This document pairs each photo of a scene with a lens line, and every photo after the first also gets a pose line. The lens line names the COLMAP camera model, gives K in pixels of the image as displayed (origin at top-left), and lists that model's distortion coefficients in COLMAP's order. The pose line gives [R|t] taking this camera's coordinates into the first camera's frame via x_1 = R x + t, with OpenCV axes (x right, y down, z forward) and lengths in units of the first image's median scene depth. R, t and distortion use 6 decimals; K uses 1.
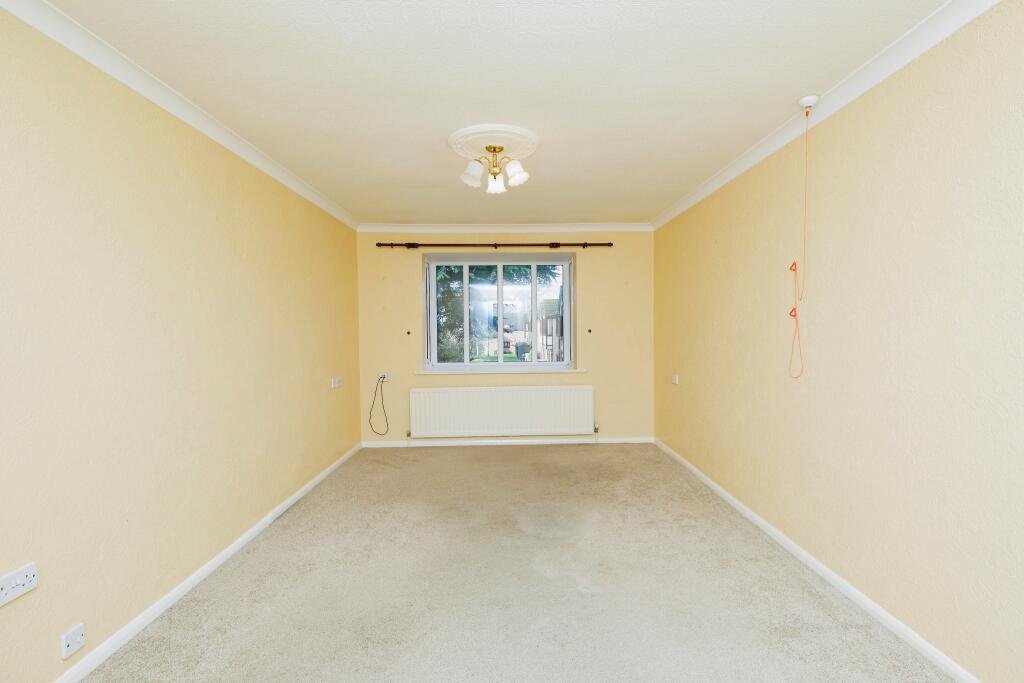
lens RADIAL K [[472.1, 0, 536.3], [0, 472.1, 340.1], [0, 0, 1]] dist [0.000662, 0.000046]
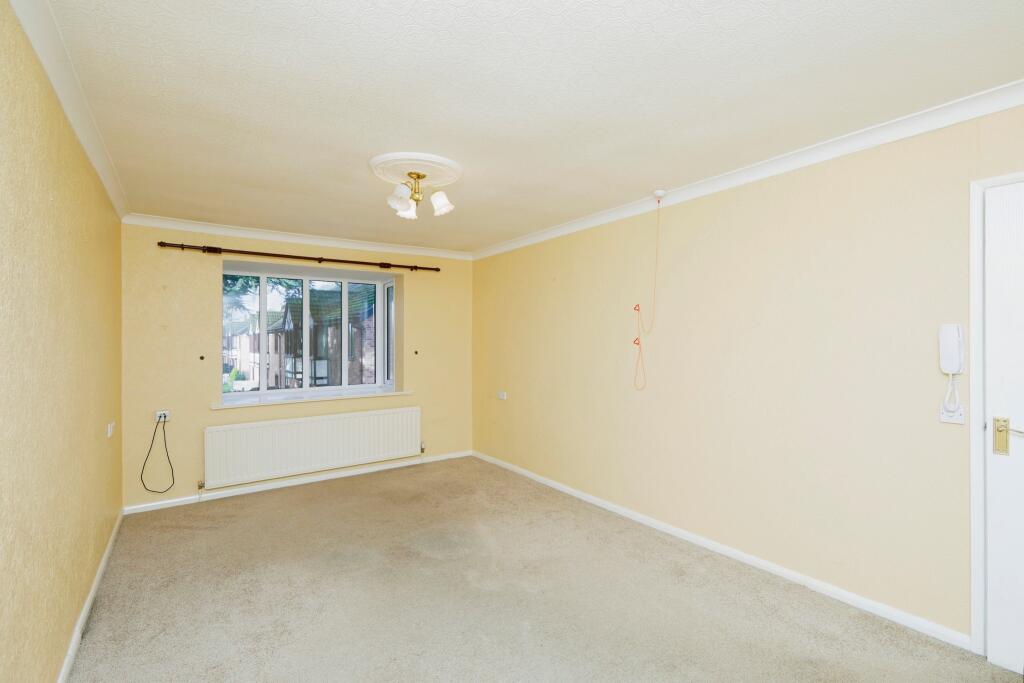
lens RADIAL K [[472.1, 0, 518.4], [0, 472.1, 342.2], [0, 0, 1]] dist [0.000662, 0.000046]
pose [[0.829020, 0.000397, 0.559219, -0.304484], [0.013736, 0.999684, -0.021073, -0.019687], [-0.559050, 0.025152, 0.828752, 0.042940]]
